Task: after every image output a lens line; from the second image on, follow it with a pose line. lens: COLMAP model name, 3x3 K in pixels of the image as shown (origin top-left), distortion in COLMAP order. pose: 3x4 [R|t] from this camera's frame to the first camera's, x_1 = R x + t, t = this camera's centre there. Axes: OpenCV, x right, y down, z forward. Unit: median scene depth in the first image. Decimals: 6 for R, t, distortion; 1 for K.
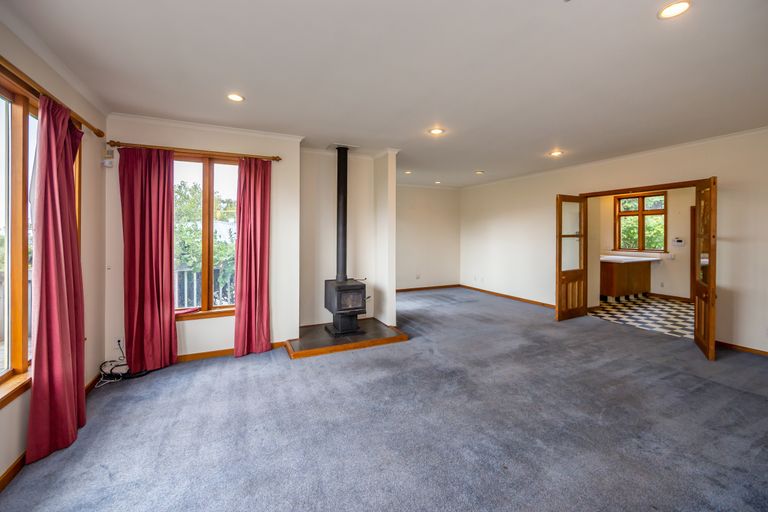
lens RADIAL K [[318.7, 0, 385.1], [0, 318.7, 233.0], [0, 0, 1]] dist [0.000086, 0.000117]
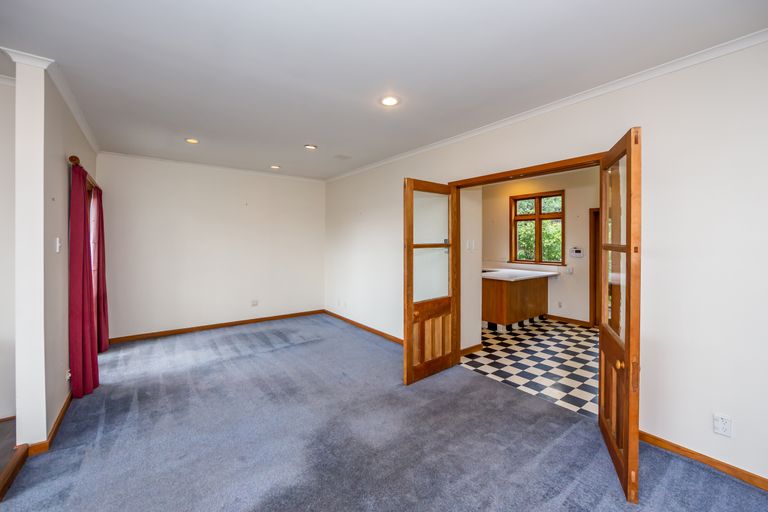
lens RADIAL K [[318.7, 0, 385.1], [0, 318.7, 233.0], [0, 0, 1]] dist [0.000086, 0.000117]
pose [[0.980422, 0.010511, 0.196629, 0.329608], [-0.006359, 0.999744, -0.021732, -0.001476], [-0.196807, 0.020056, 0.980237, 0.350463]]
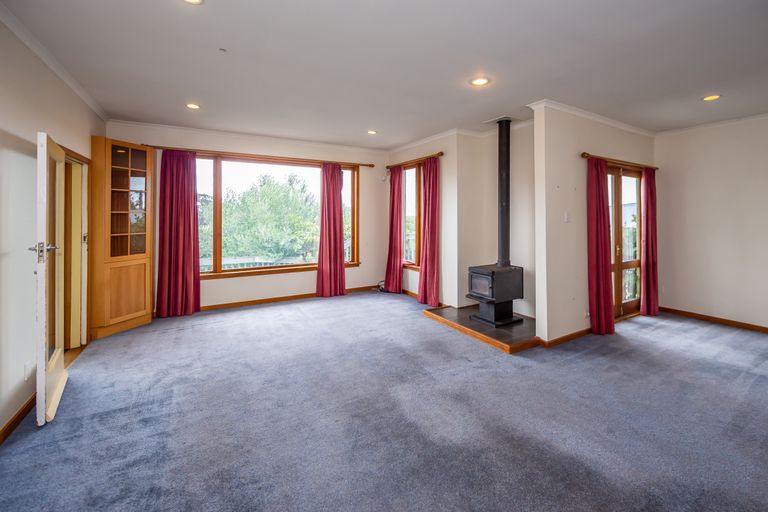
lens RADIAL K [[315.6, 0, 384.6], [0, 315.6, 215.1], [0, 0, 1]] dist [-0.000175, 0.000023]
pose [[0.079904, 0.000385, -0.996802, 0.566881], [0.003518, 0.999994, 0.000668, 0.000831], [0.996796, -0.003560, 0.079902, 0.452243]]
